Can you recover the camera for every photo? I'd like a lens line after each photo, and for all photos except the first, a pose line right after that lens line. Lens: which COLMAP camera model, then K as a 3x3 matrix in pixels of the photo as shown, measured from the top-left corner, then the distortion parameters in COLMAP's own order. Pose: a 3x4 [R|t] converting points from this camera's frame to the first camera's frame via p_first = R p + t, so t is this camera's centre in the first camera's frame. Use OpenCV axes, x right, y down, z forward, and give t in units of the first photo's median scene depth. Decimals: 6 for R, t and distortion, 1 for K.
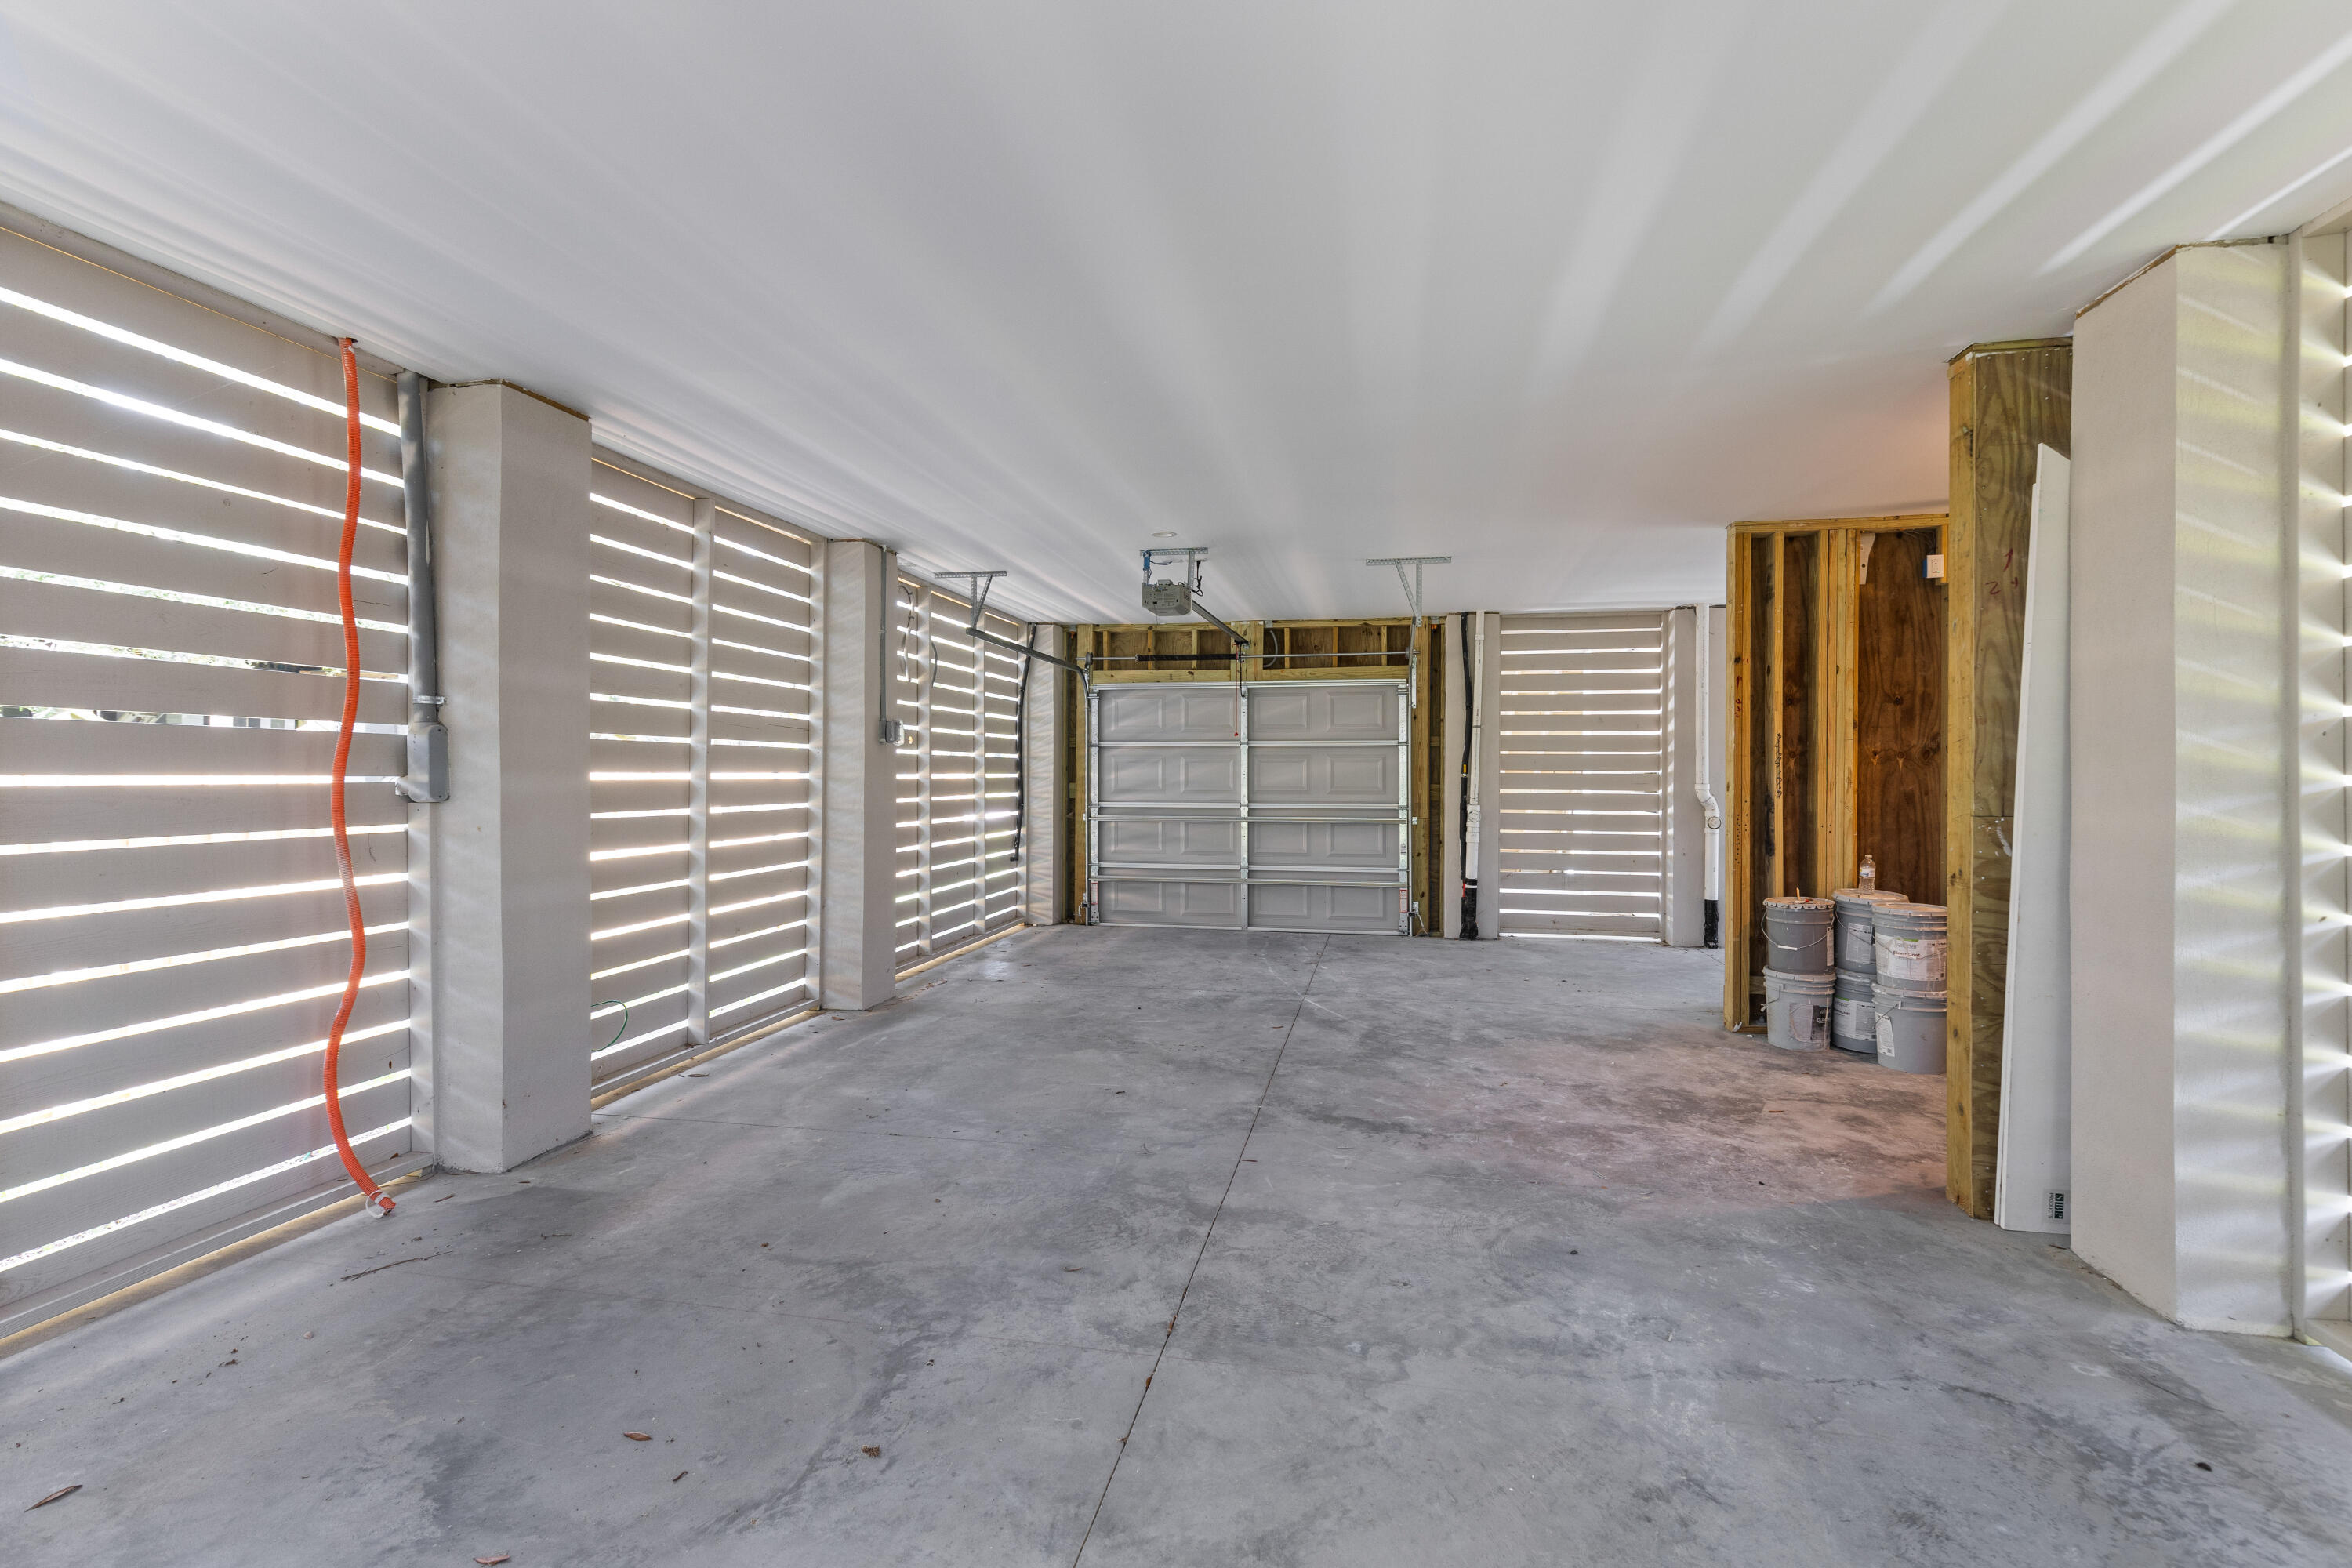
lens RADIAL K [[1066.3, 0, 1181.8], [0, 1066.3, 786.9], [0, 0, 1]] dist [0.012701, -0.000095]
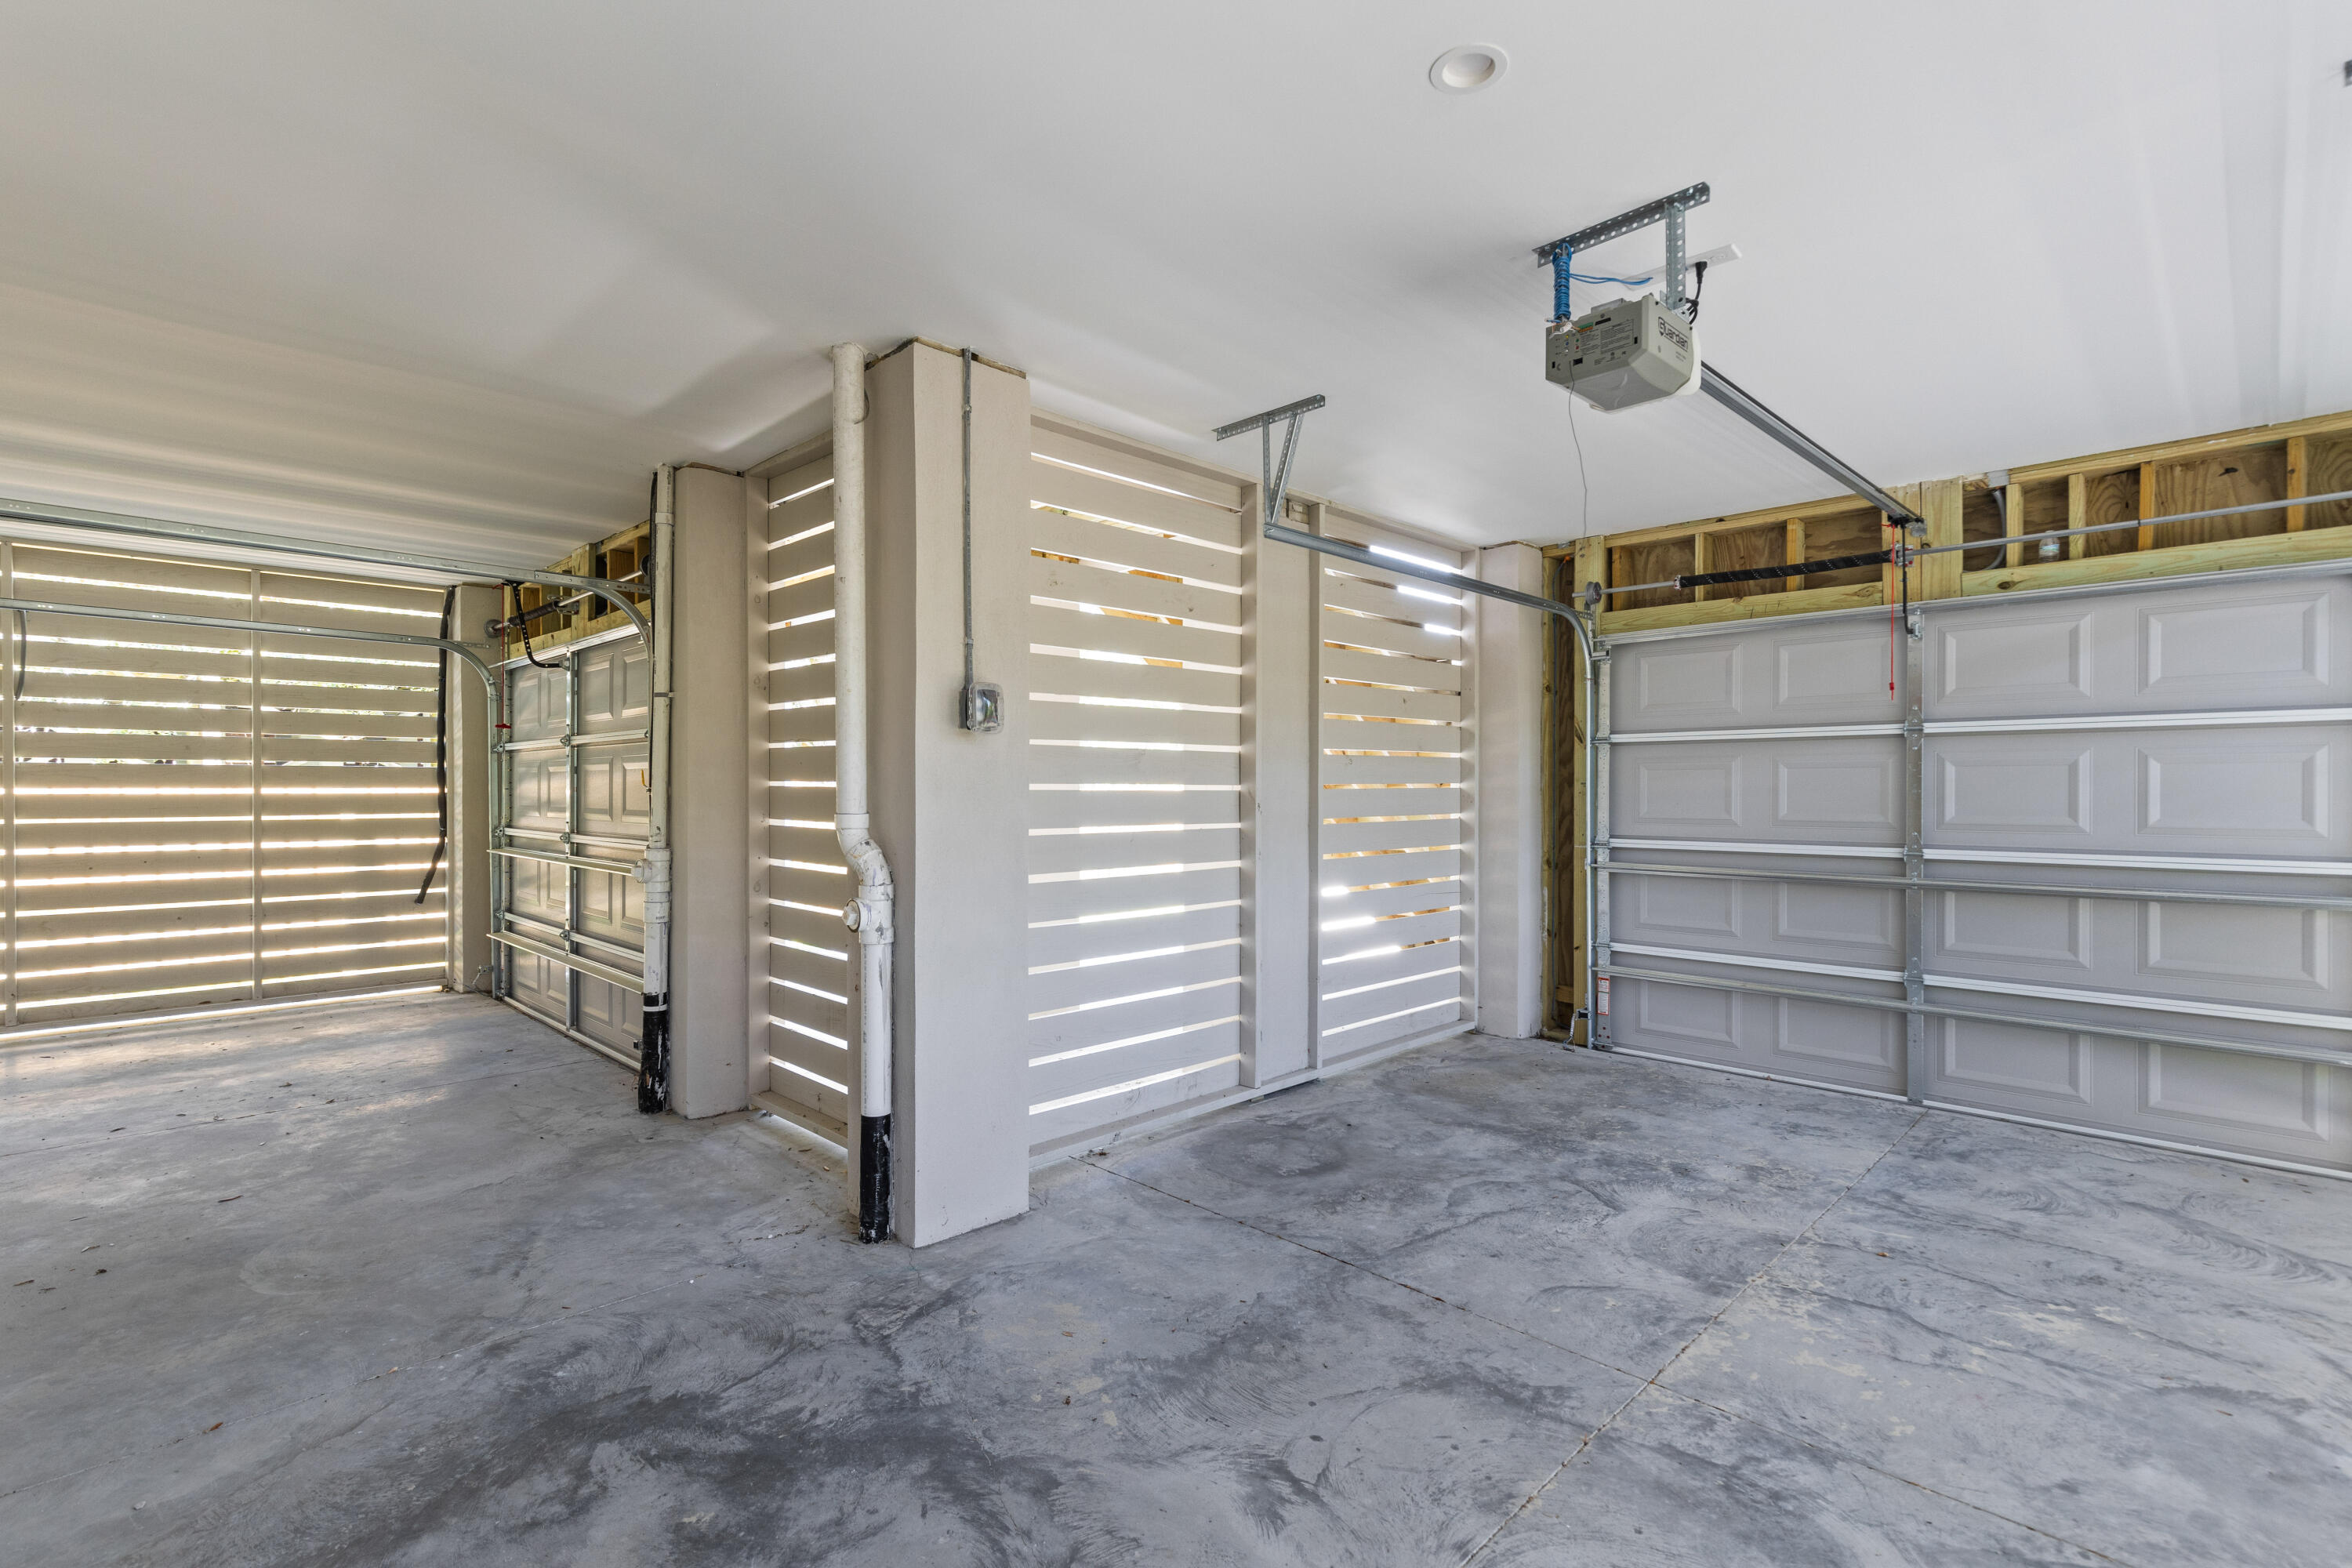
lens RADIAL K [[1066.3, 0, 1181.8], [0, 1066.3, 786.9], [0, 0, 1]] dist [0.012701, -0.000095]
pose [[0.828191, 0.015021, -0.560244, 0.054616], [-0.019528, 0.999807, -0.002062, -0.009445], [0.560105, 0.012648, 0.828325, 0.395033]]
